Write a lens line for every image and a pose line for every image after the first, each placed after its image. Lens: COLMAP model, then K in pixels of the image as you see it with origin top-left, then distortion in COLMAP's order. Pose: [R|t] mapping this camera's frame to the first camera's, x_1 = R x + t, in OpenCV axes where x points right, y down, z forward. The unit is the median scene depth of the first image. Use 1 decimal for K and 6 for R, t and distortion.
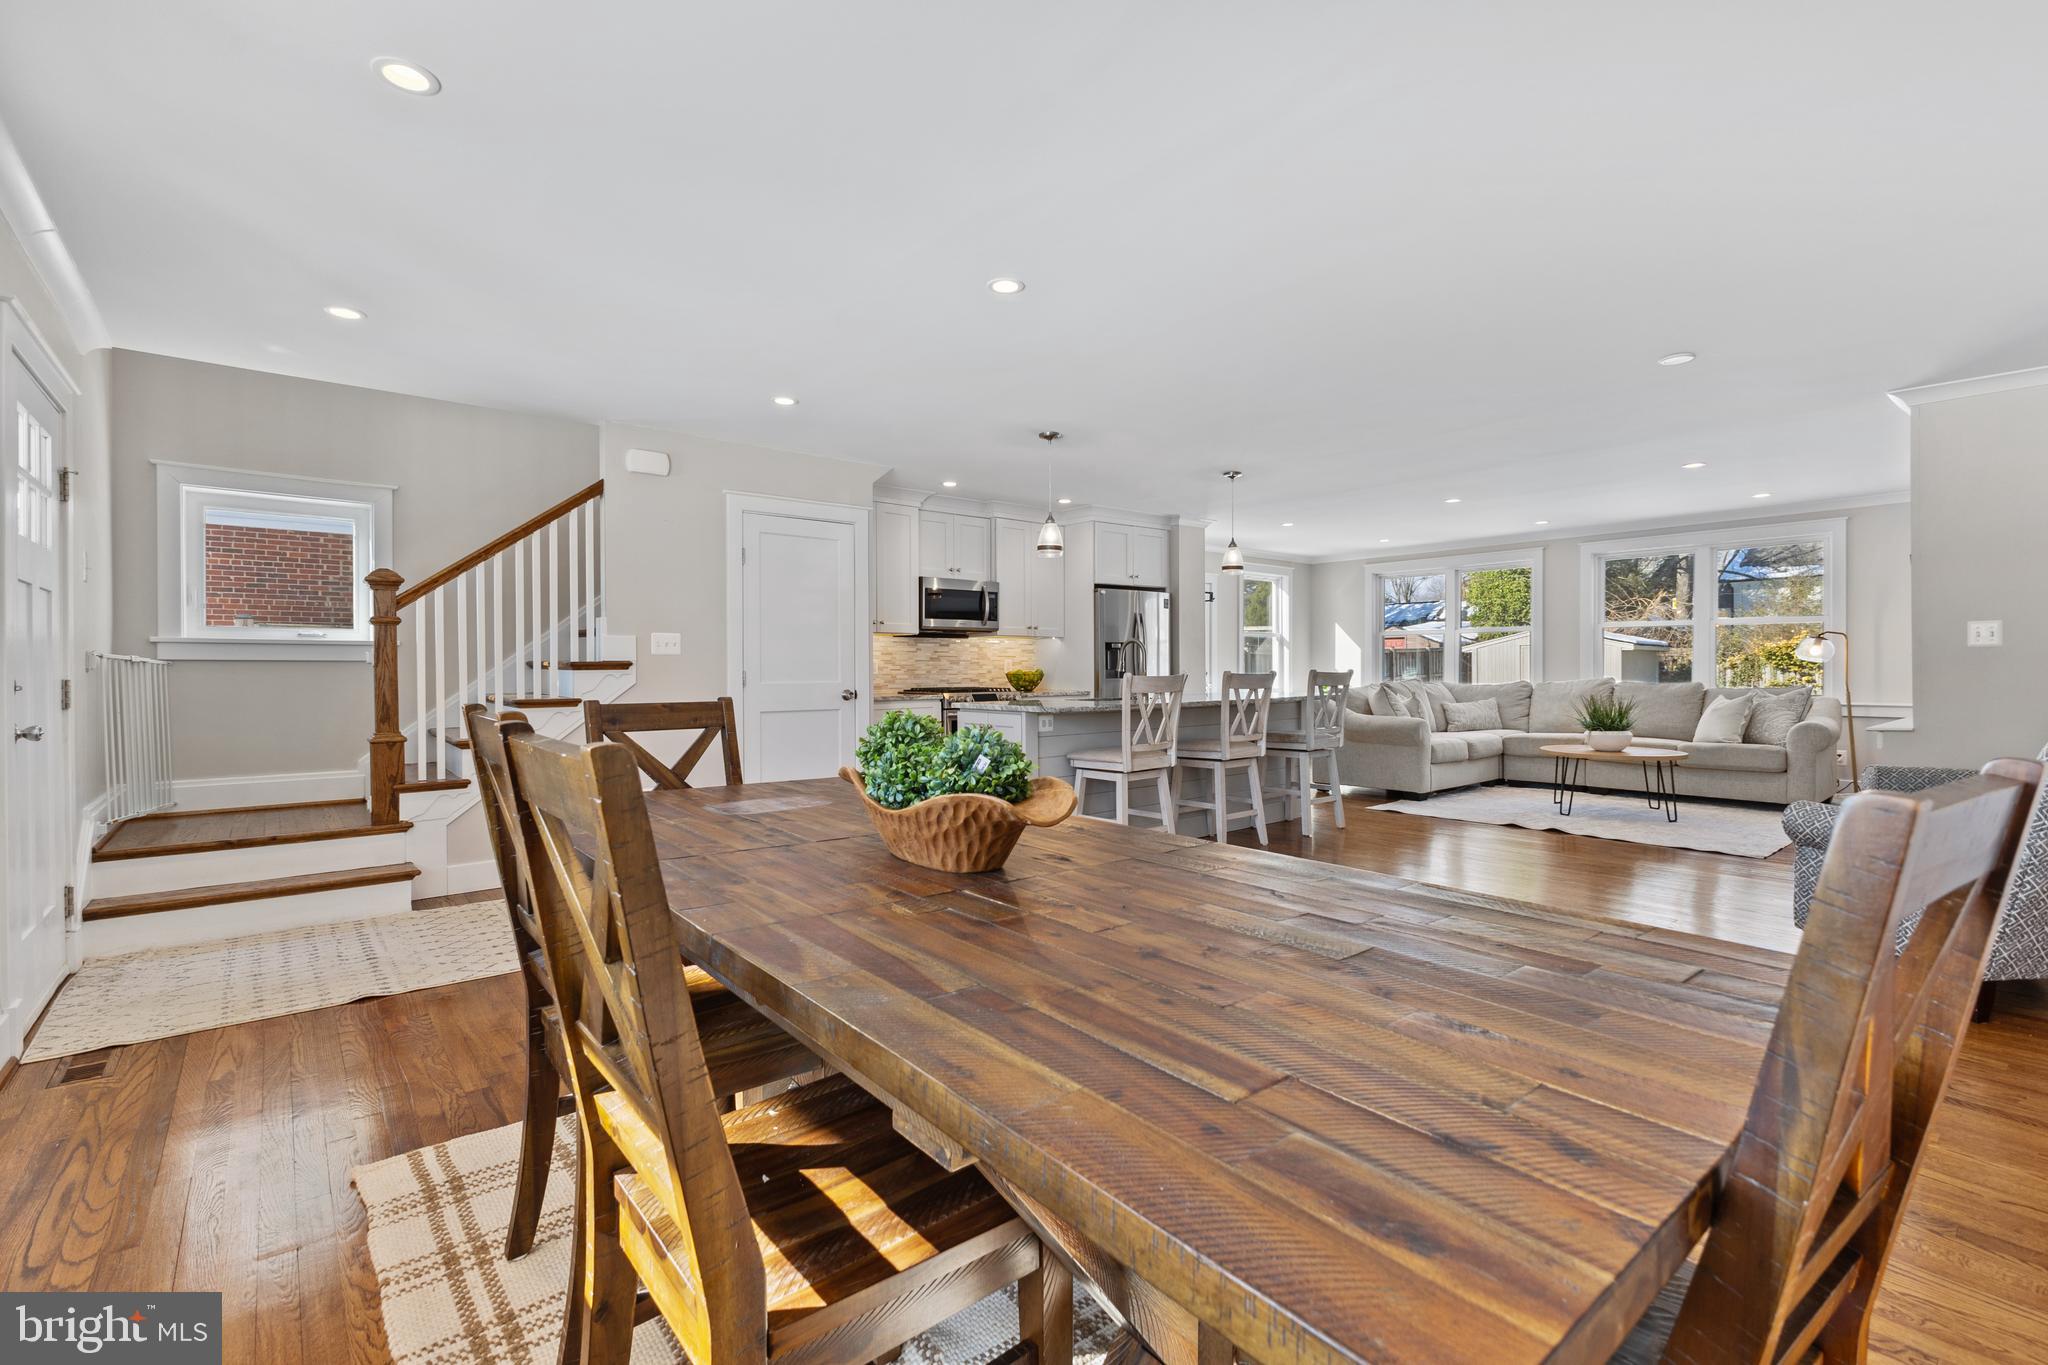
lens RADIAL K [[897.8, 0, 1026.7], [0, 897.8, 672.1], [0, 0, 1]] dist [0.014716, -0.000030]
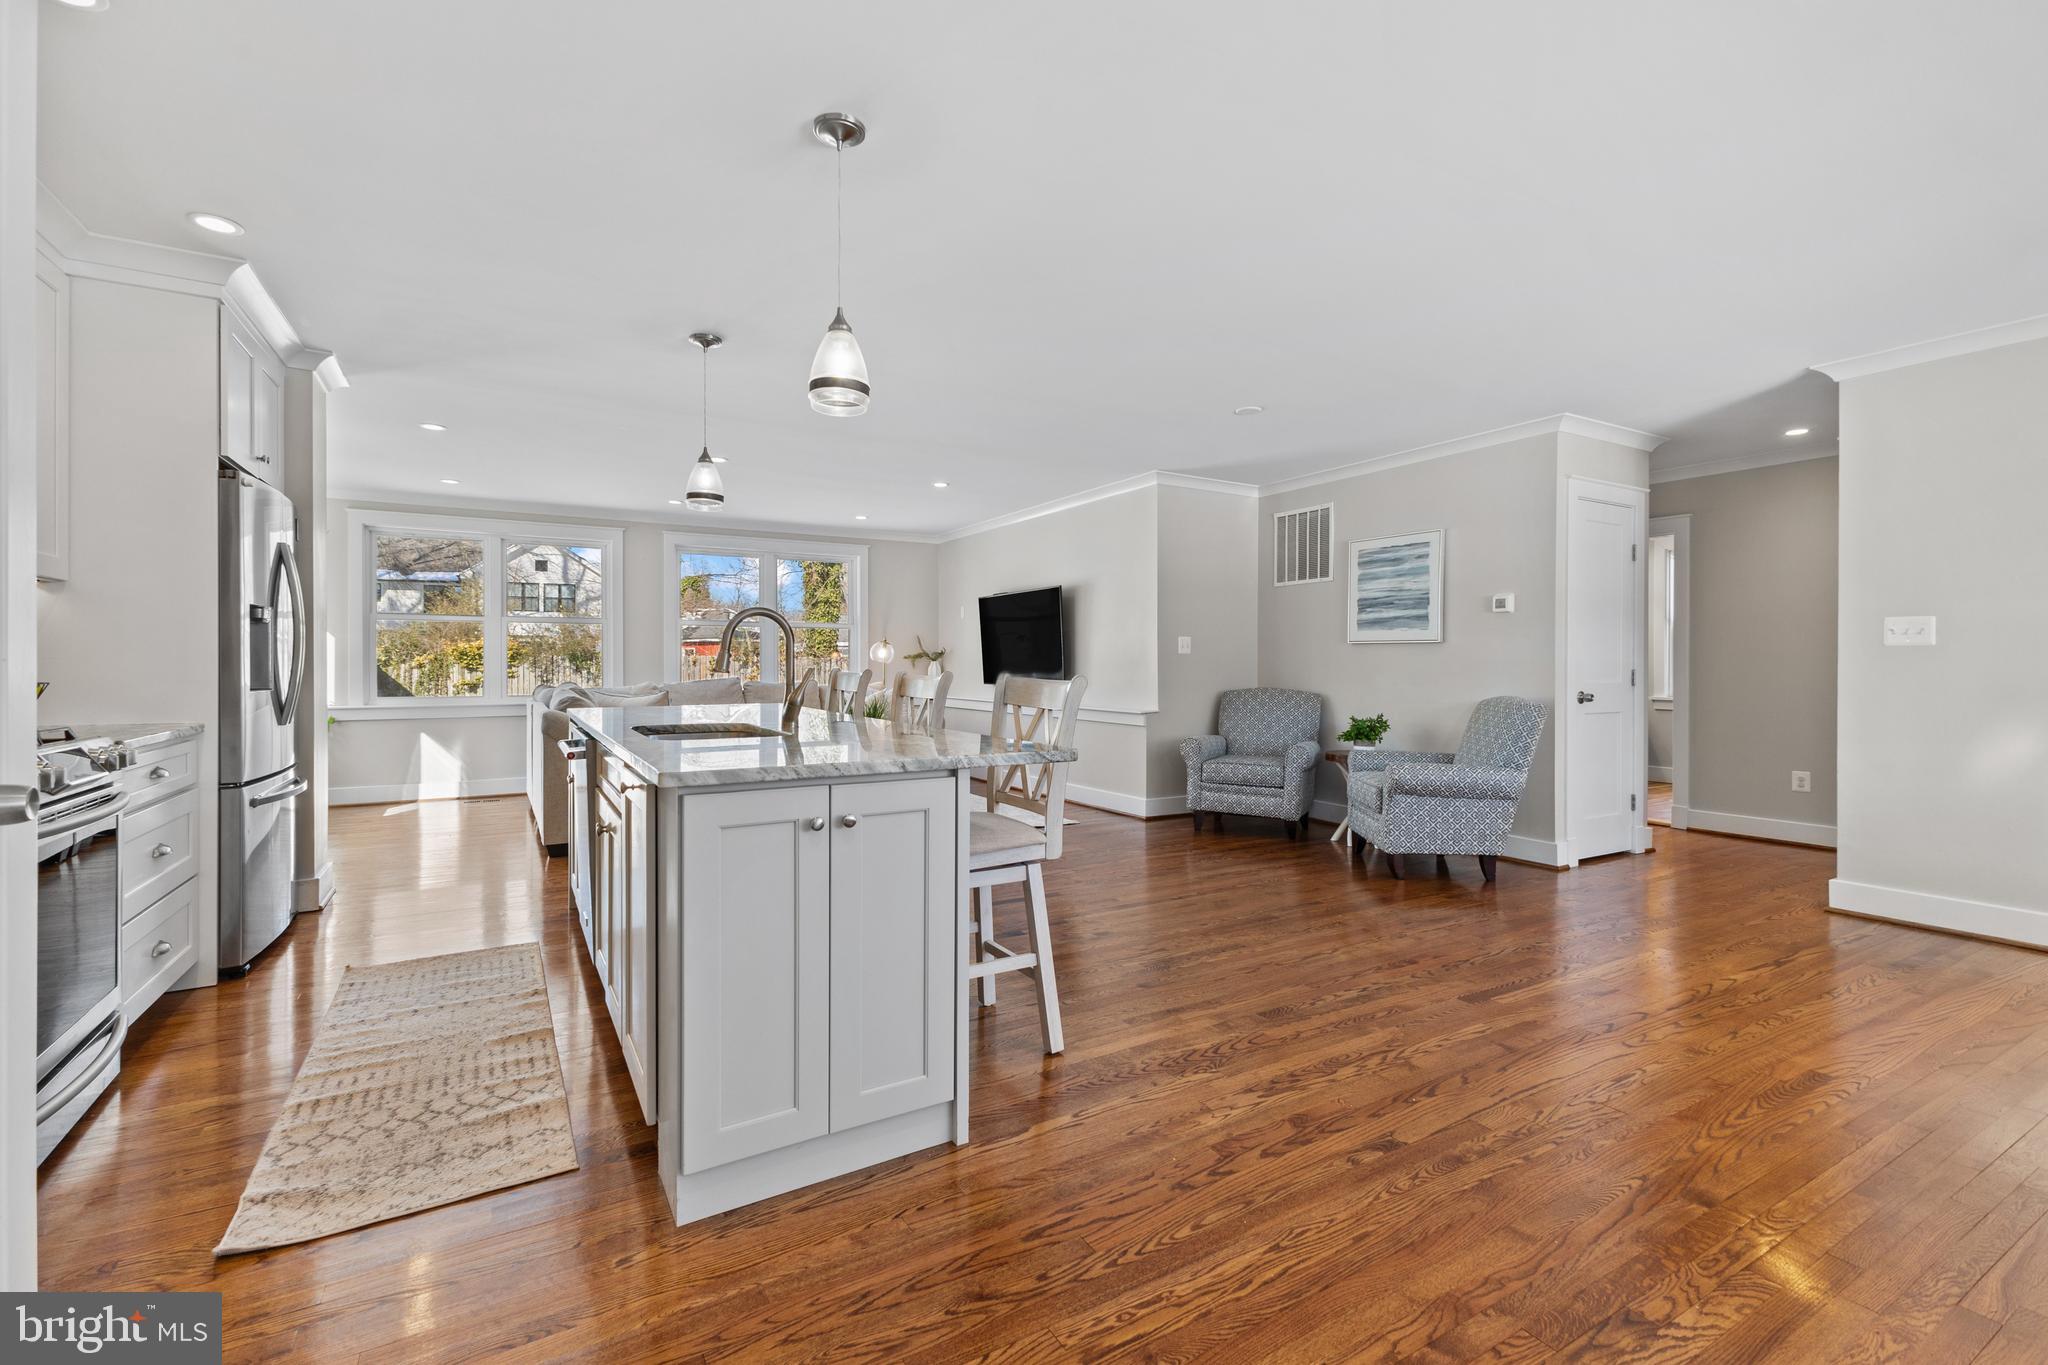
lens RADIAL K [[893.5, 0, 1026.7], [0, 893.5, 671.6], [0, 0, 1]] dist [0.003210, 0.000166]
pose [[0.170014, -0.003235, 0.985436, -0.399303], [0.003406, 0.999991, 0.002696, -0.002487], [-0.985436, 0.002898, 0.170024, 0.873409]]
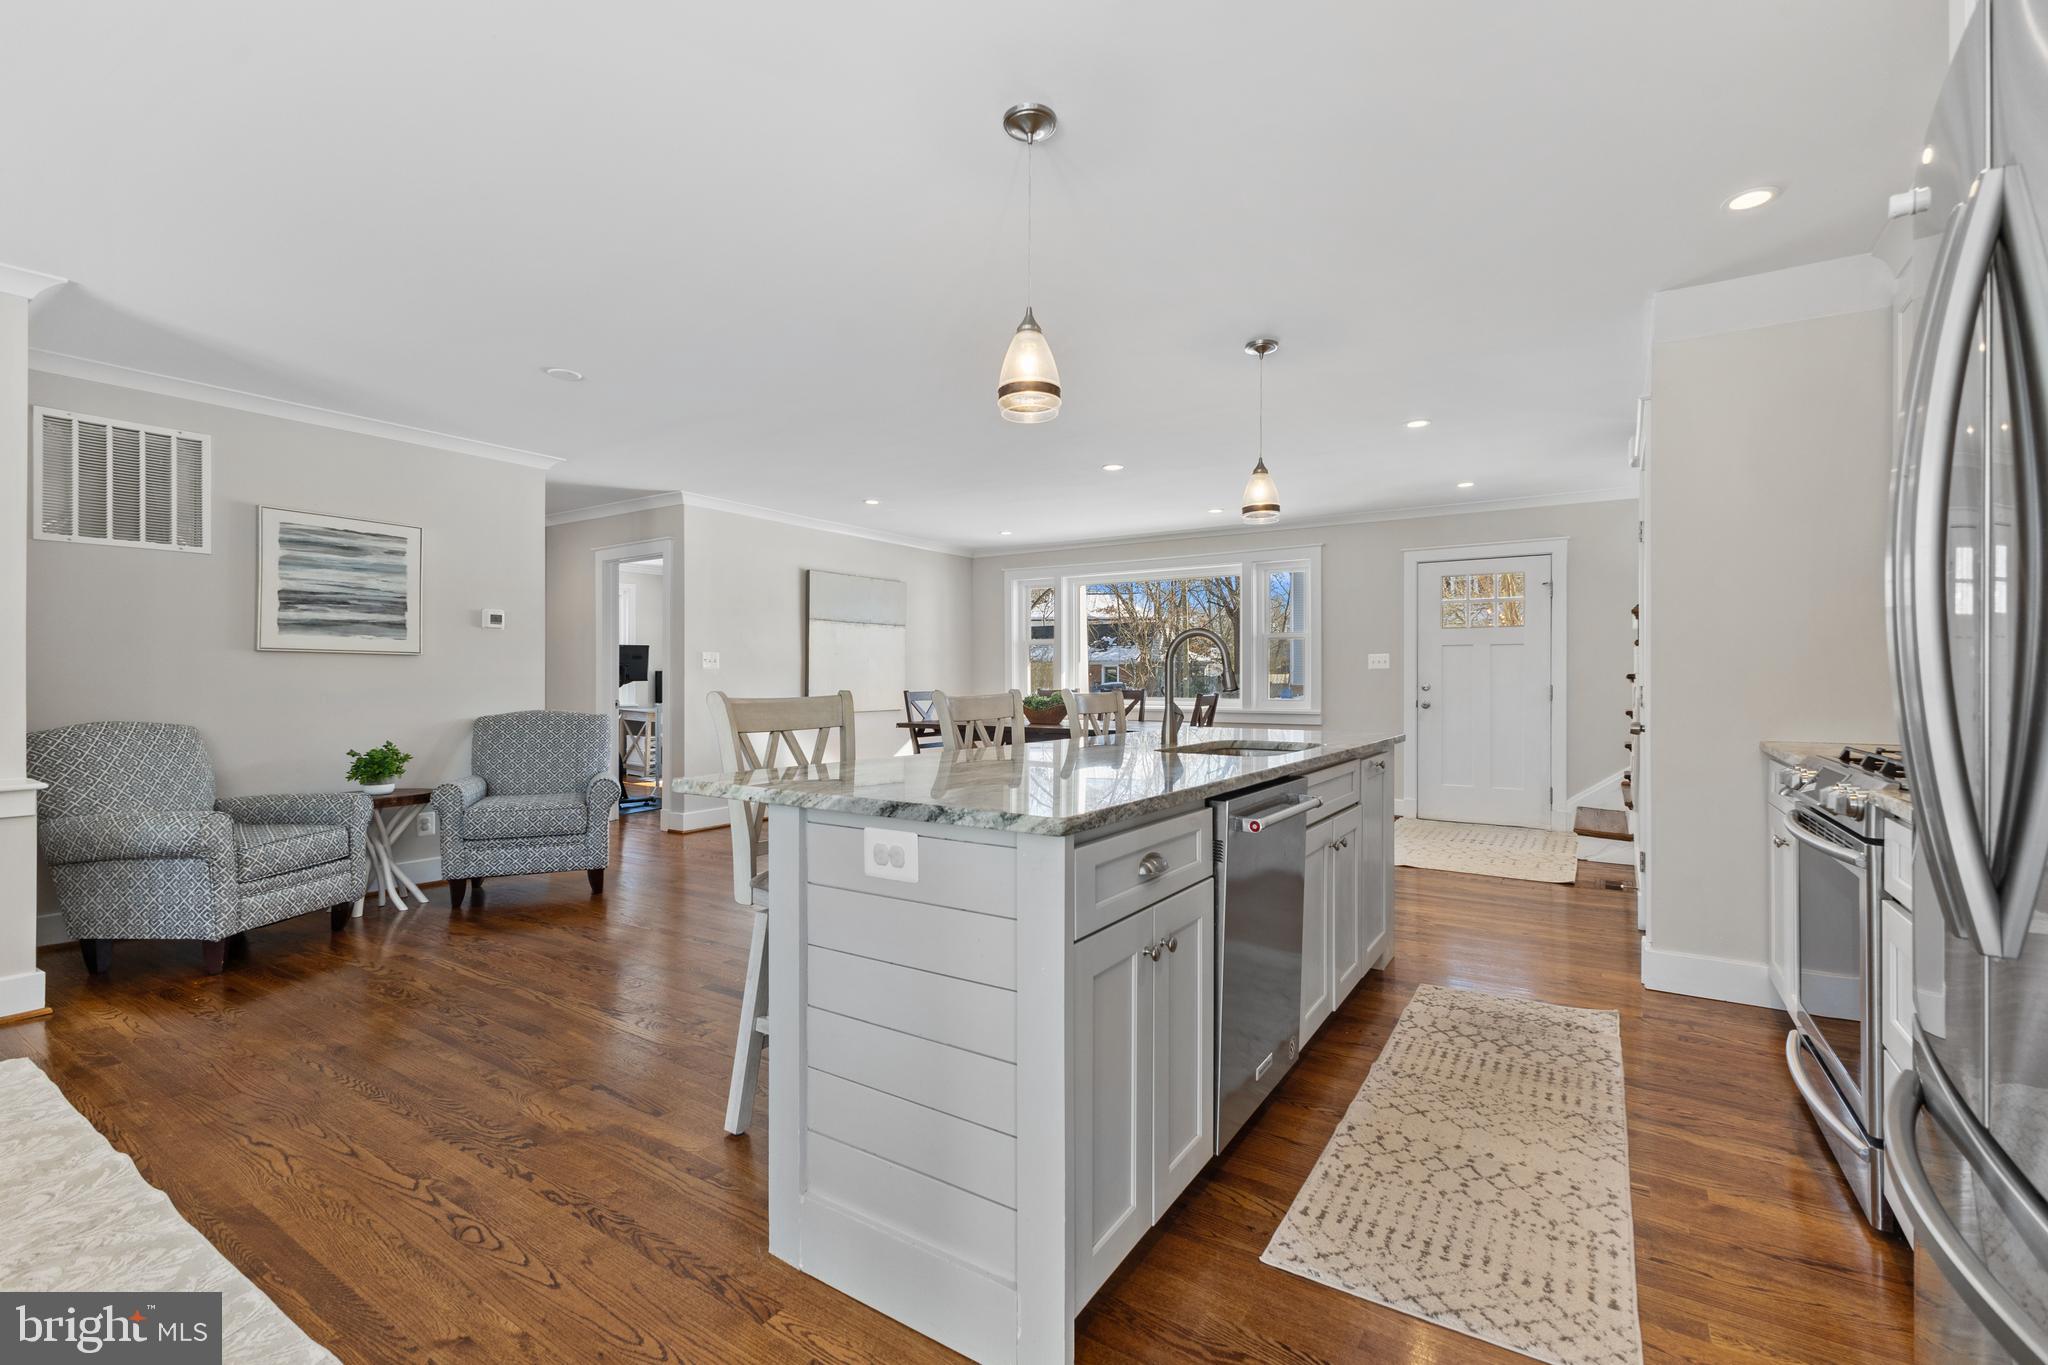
lens RADIAL K [[897.8, 0, 1026.7], [0, 897.8, 672.1], [0, 0, 1]] dist [0.014716, -0.000030]
pose [[-0.957202, 0.001021, -0.289417, 0.414847], [0.001010, 0.999999, 0.000188, -0.014745], [0.289417, -0.000112, -0.957203, 1.678192]]
